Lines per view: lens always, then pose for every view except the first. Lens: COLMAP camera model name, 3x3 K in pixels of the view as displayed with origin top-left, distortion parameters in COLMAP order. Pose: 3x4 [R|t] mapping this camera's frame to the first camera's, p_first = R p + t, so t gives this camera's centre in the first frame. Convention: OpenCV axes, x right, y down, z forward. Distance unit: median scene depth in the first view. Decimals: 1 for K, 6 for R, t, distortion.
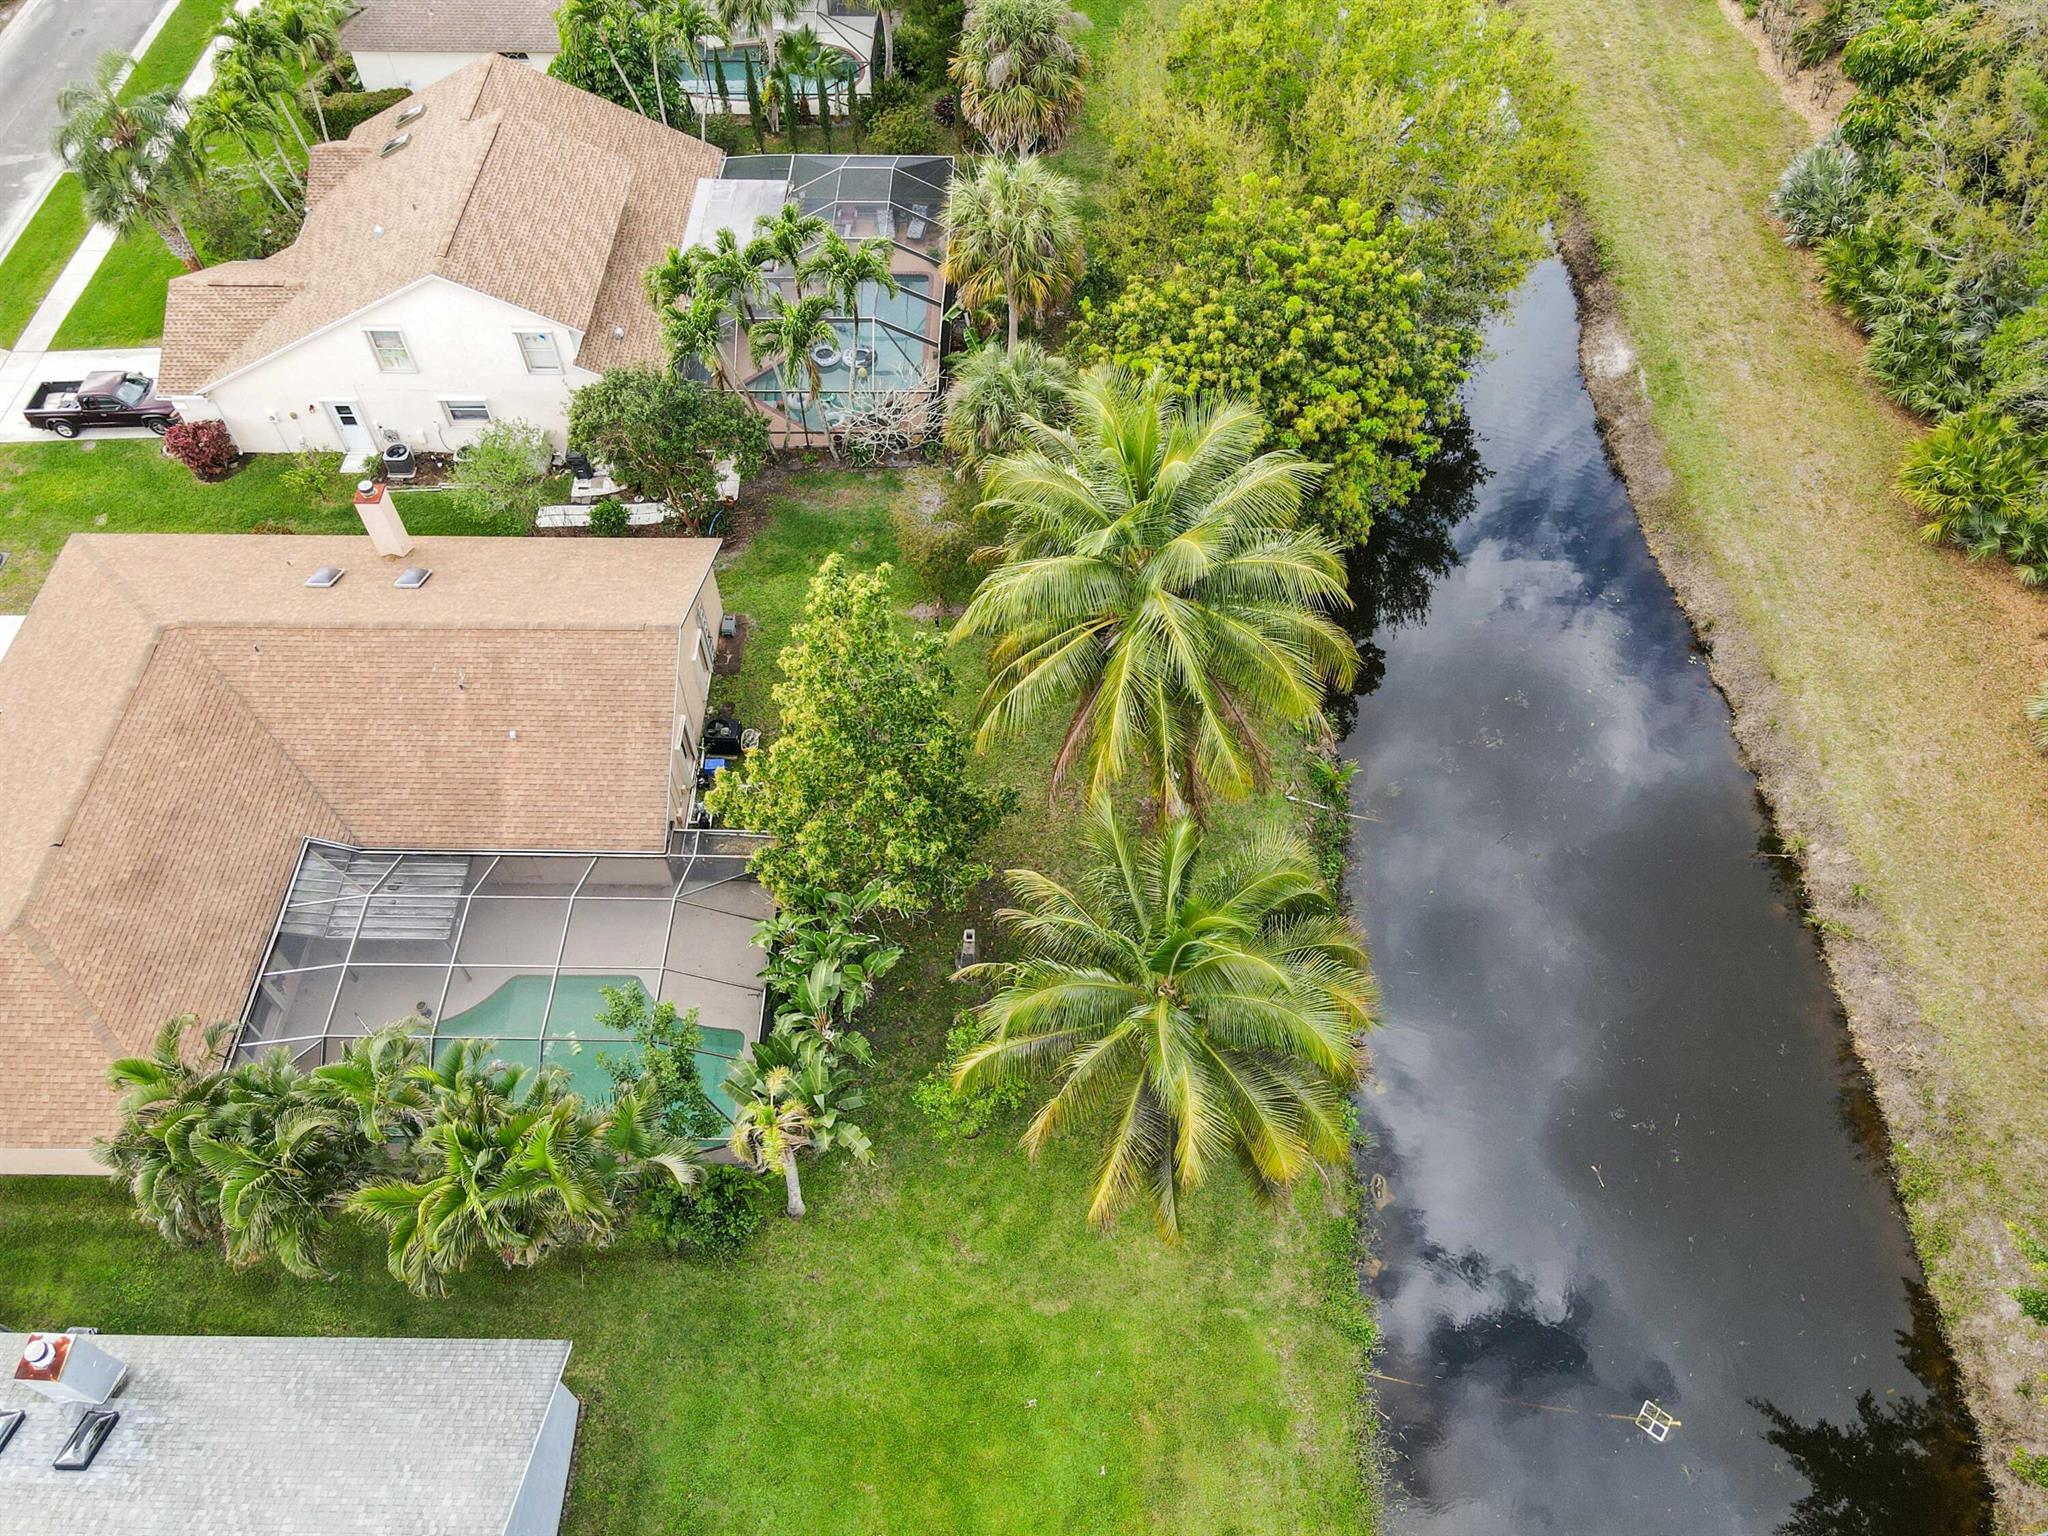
lens RADIAL K [[1437.2, 0, 1024.0], [0, 1437.2, 768.0], [0, 0, 1]] dist [0.008647, 0.001409]
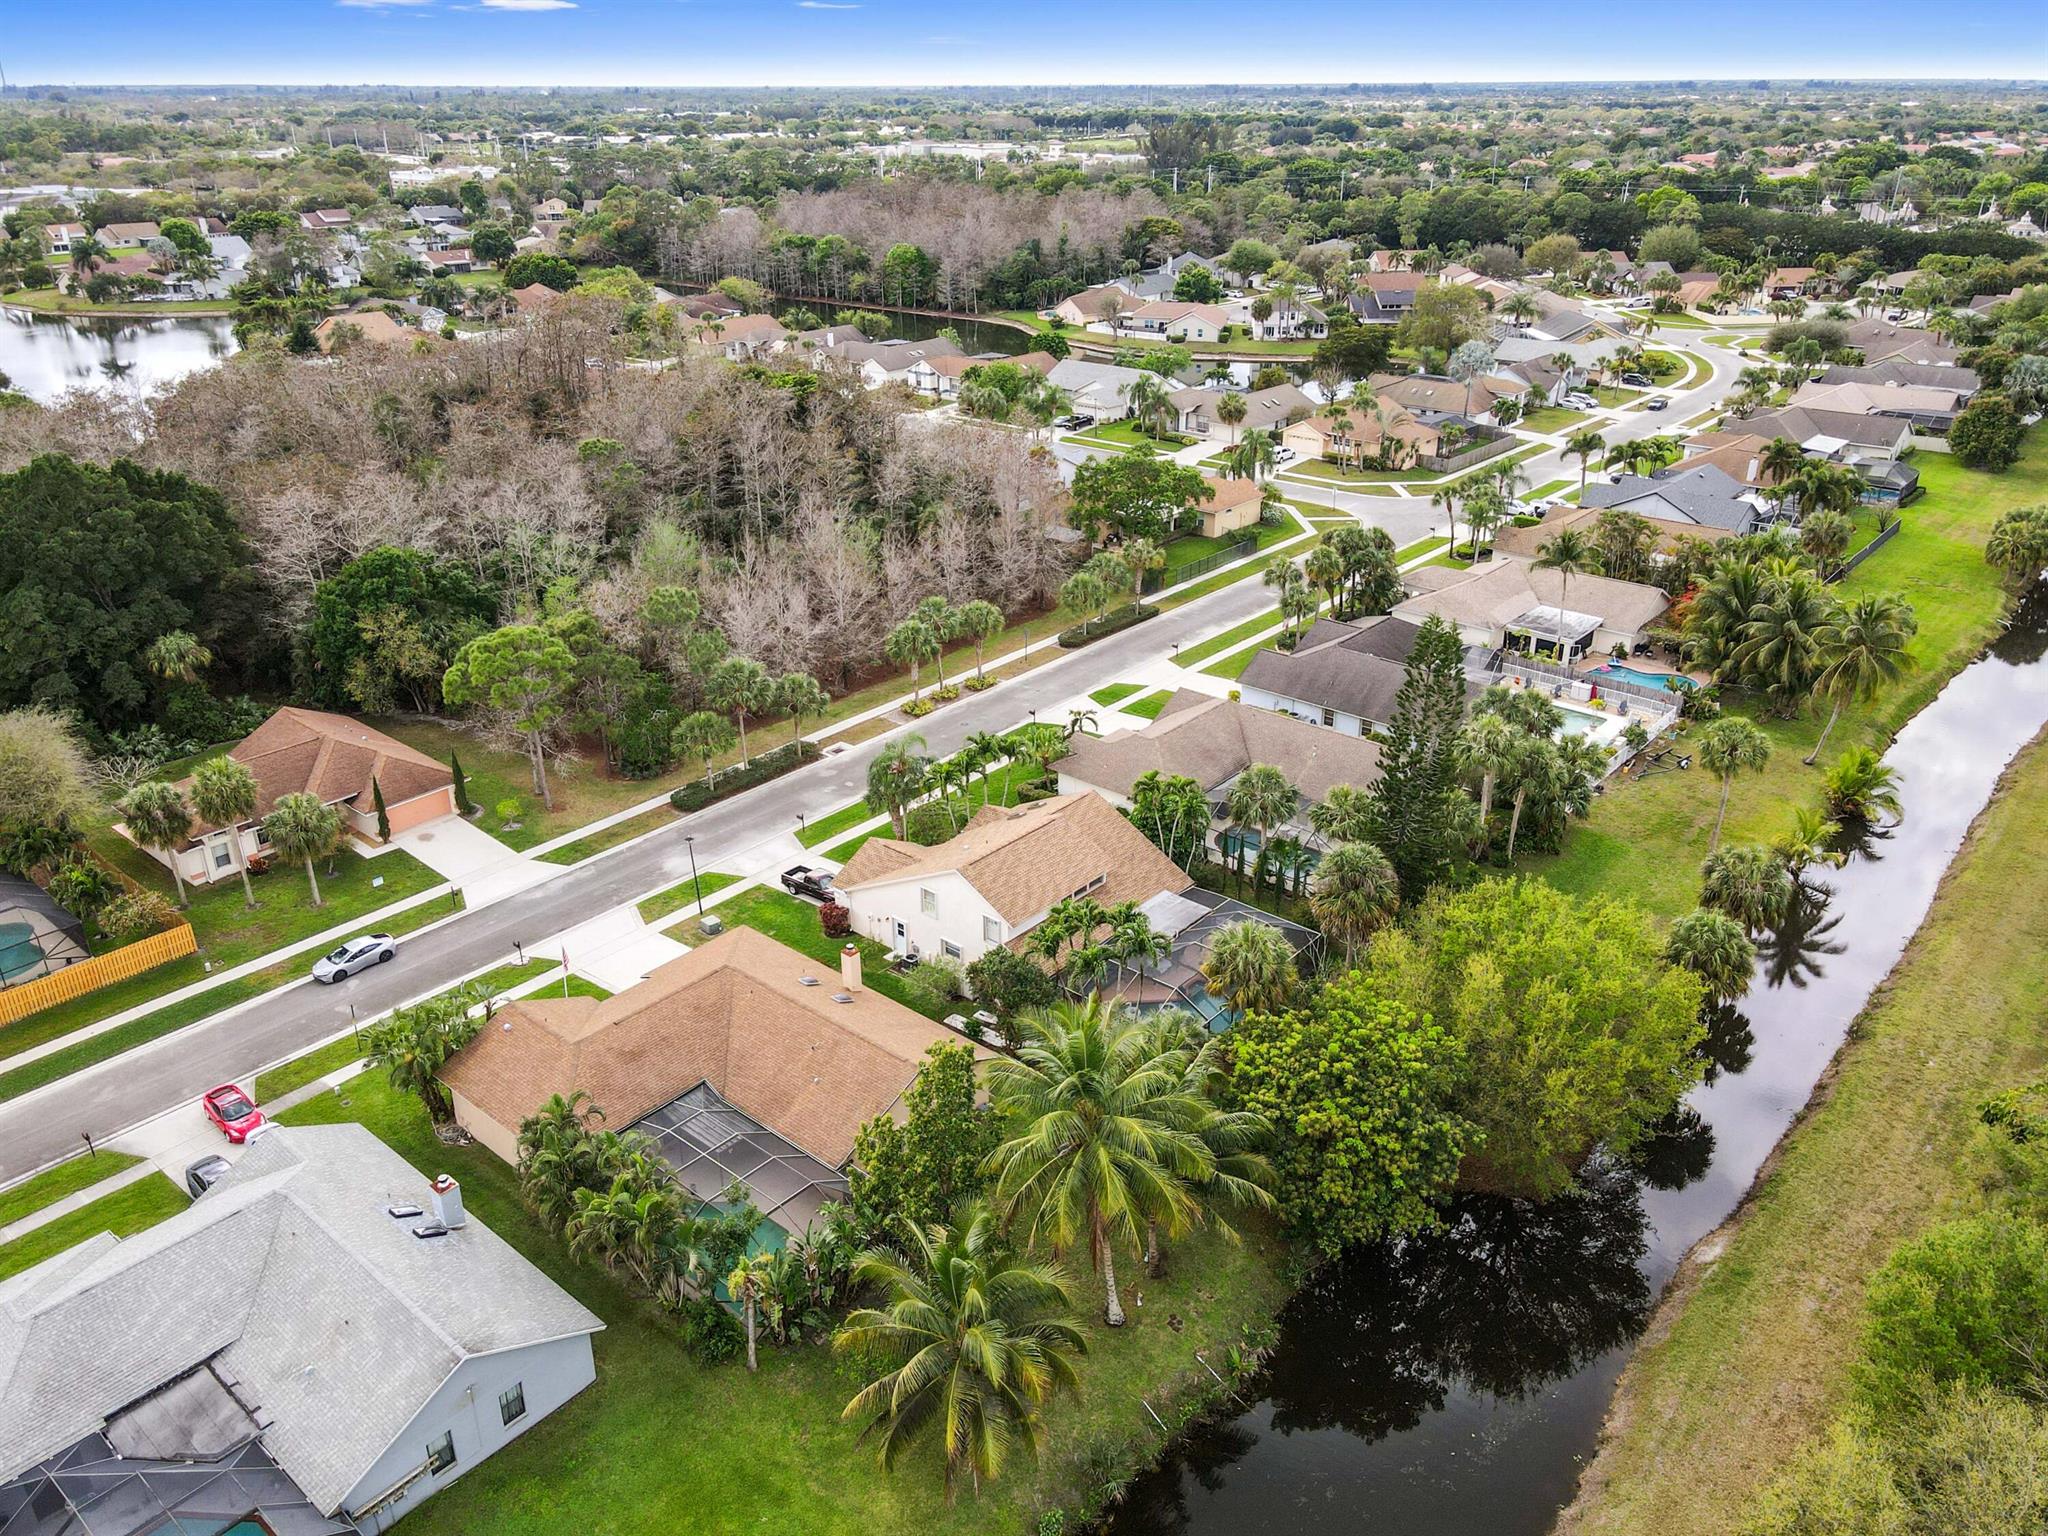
lens RADIAL K [[1437.2, 0, 1024.0], [0, 1437.2, 768.0], [0, 0, 1]] dist [0.008647, 0.001409]
pose [[0.780720, 0.272869, -0.562155, 0.628728], [-0.515279, 0.790049, -0.332130, 0.110686], [0.353502, 0.548967, 0.757411, -0.405280]]
